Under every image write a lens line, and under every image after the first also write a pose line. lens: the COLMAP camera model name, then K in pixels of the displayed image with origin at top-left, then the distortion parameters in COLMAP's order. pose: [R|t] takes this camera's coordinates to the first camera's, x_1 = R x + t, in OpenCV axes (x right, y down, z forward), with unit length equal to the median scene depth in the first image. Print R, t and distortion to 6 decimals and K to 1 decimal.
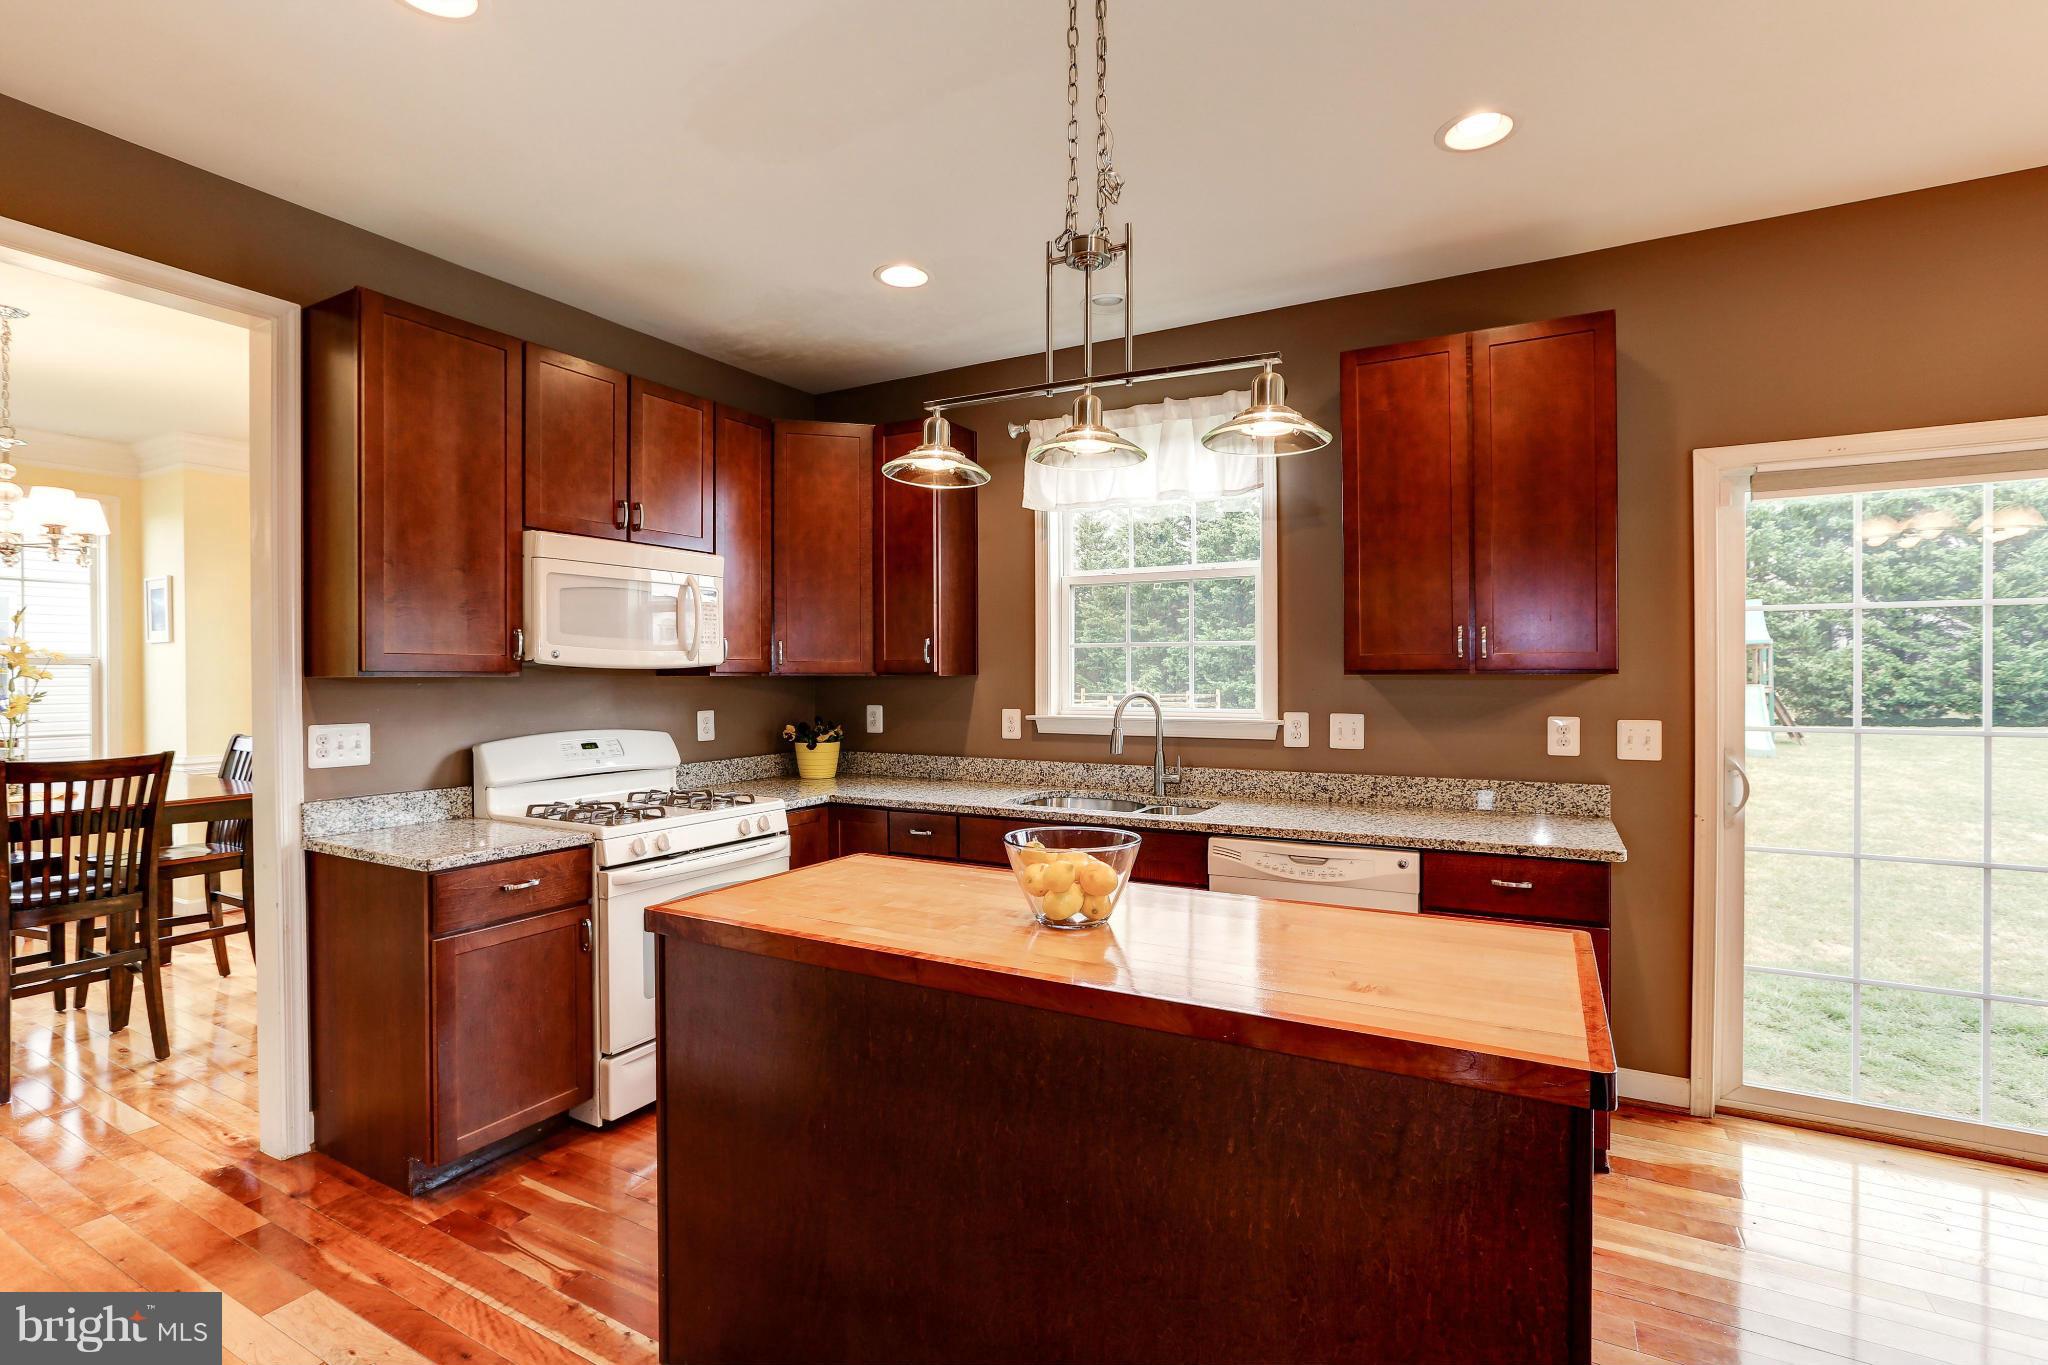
lens RADIAL K [[917.9, 0, 1031.2], [0, 917.9, 679.3], [0, 0, 1]] dist [-0.028473, 0.008664]
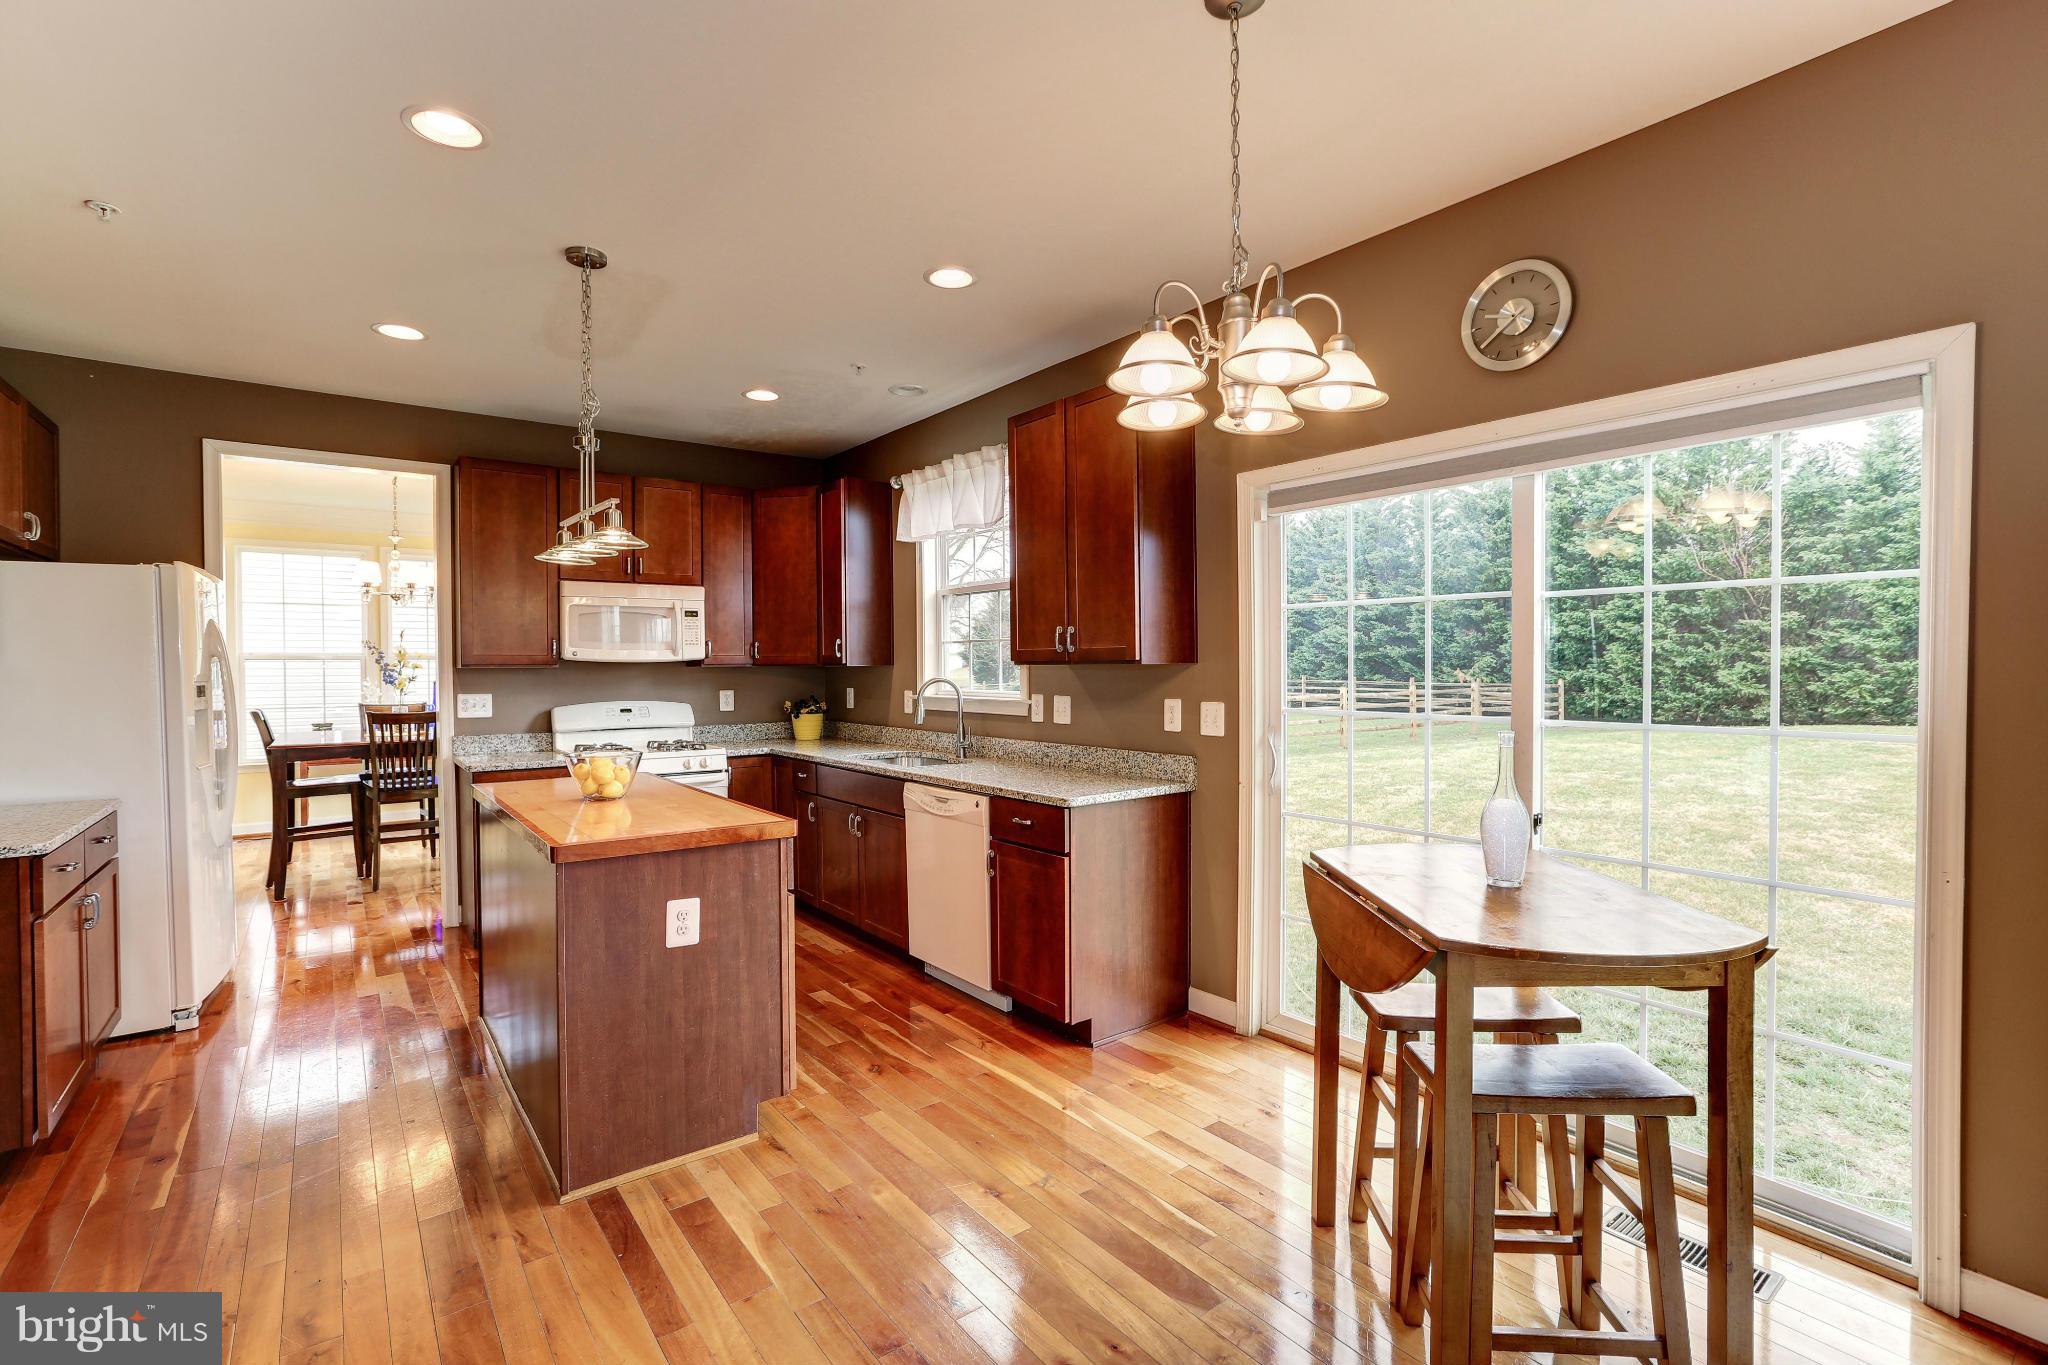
lens RADIAL K [[917.9, 0, 1027.2], [0, 917.9, 678.7], [0, 0, 1]] dist [-0.028473, 0.008664]
pose [[0.916388, 0.003924, -0.400273, 0.802959], [0.000855, 0.999930, 0.011760, -0.001136], [0.400291, -0.011119, 0.916320, -0.178926]]
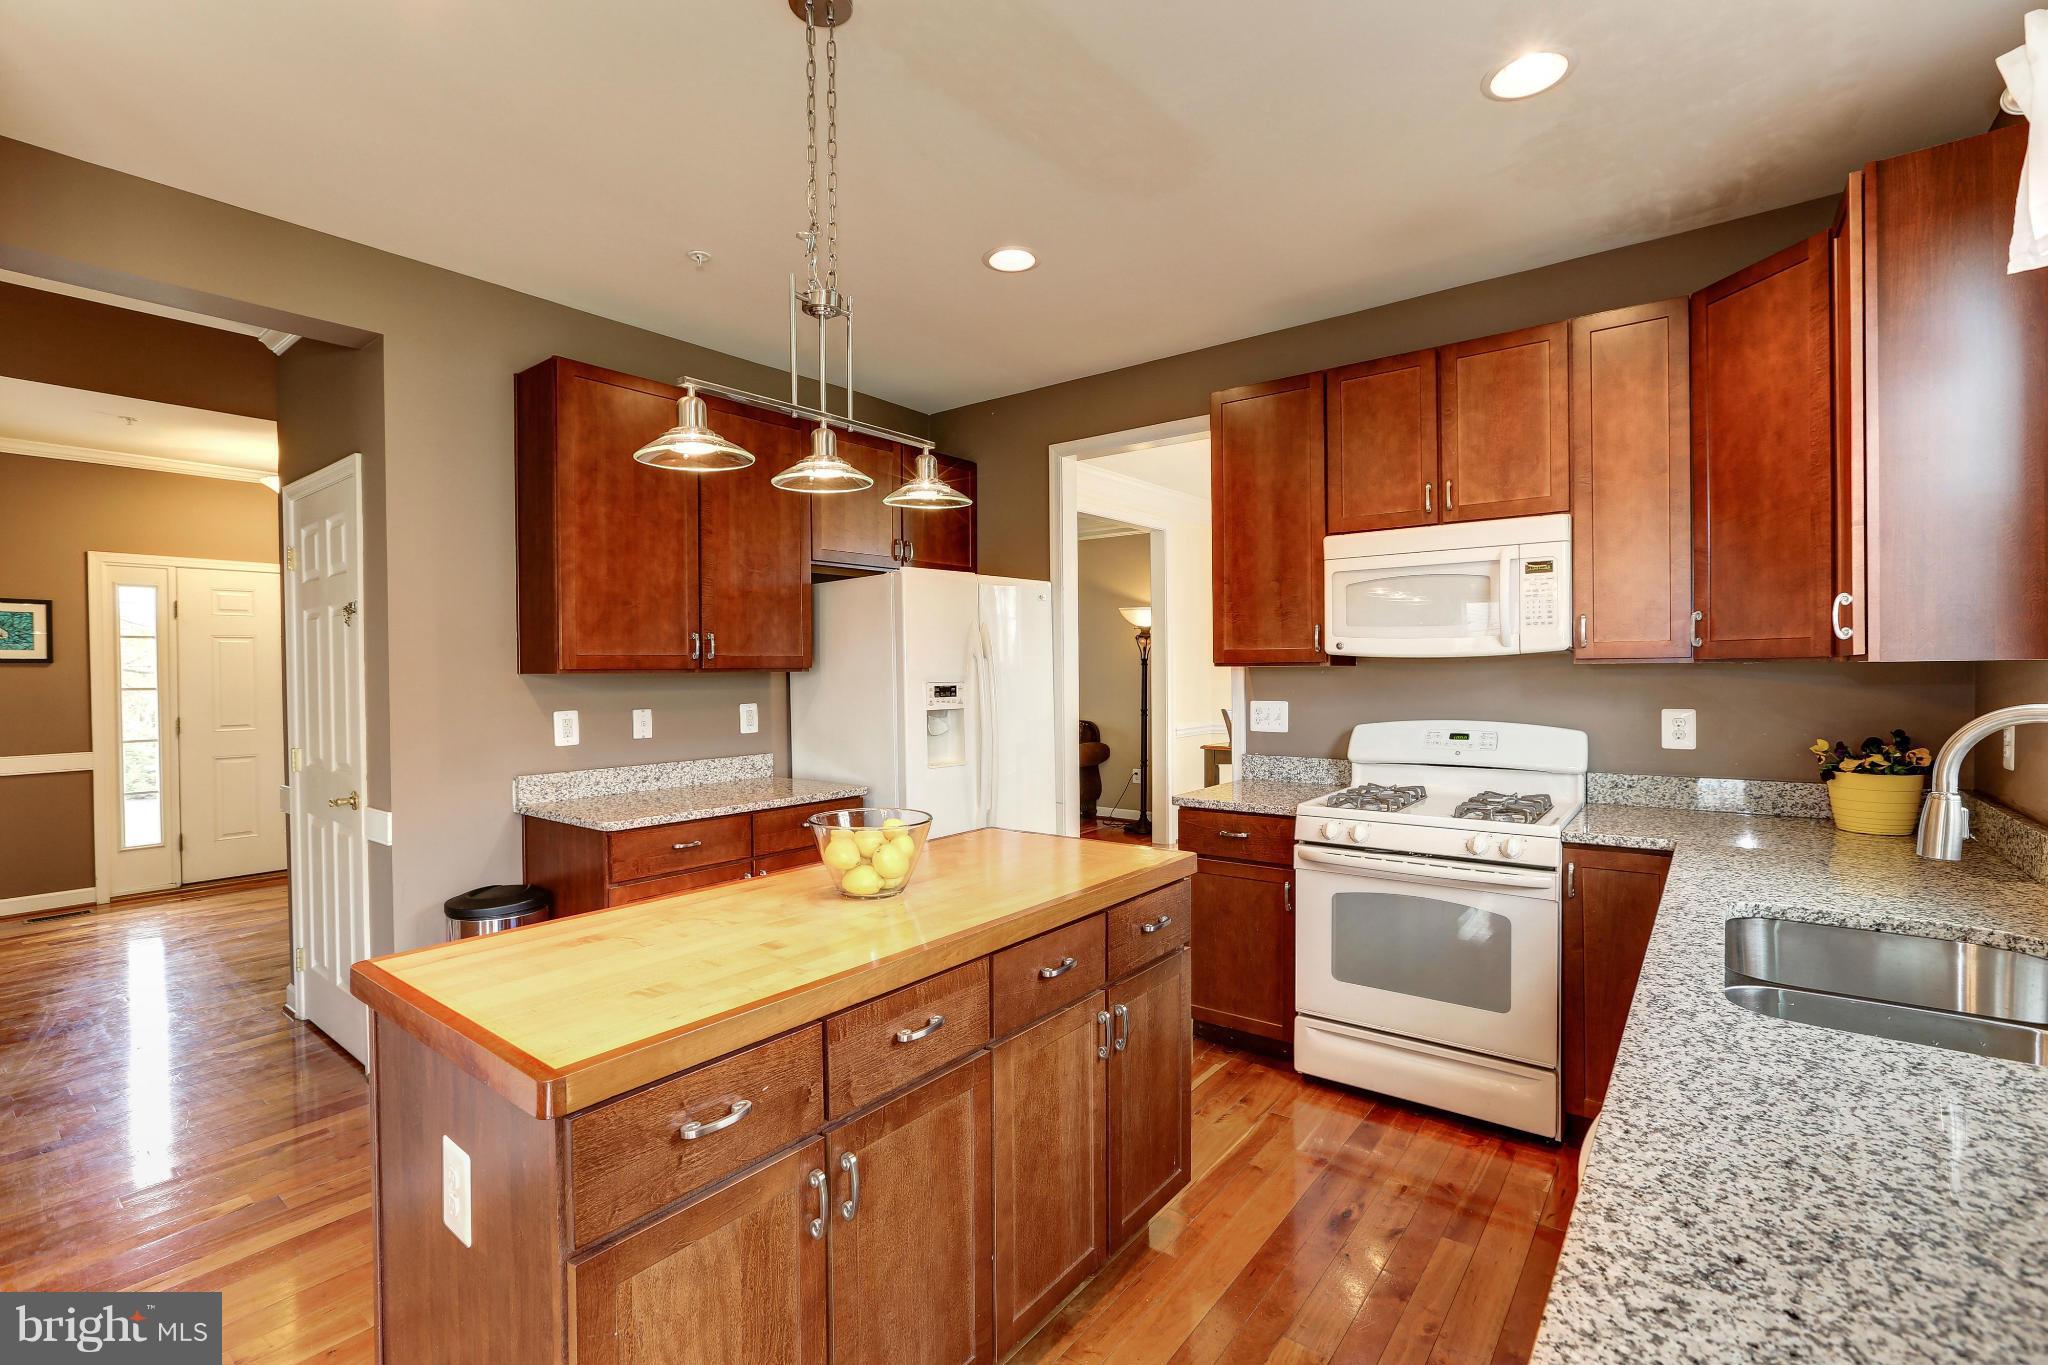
lens RADIAL K [[917.9, 0, 994.9], [0, 917.9, 684.0], [0, 0, 1]] dist [-0.028473, 0.008664]
pose [[-0.157375, 0.021163, -0.987312, 0.559408], [0.006894, 0.999770, 0.020331, -0.006208], [0.987515, -0.003607, -0.157485, 0.672994]]
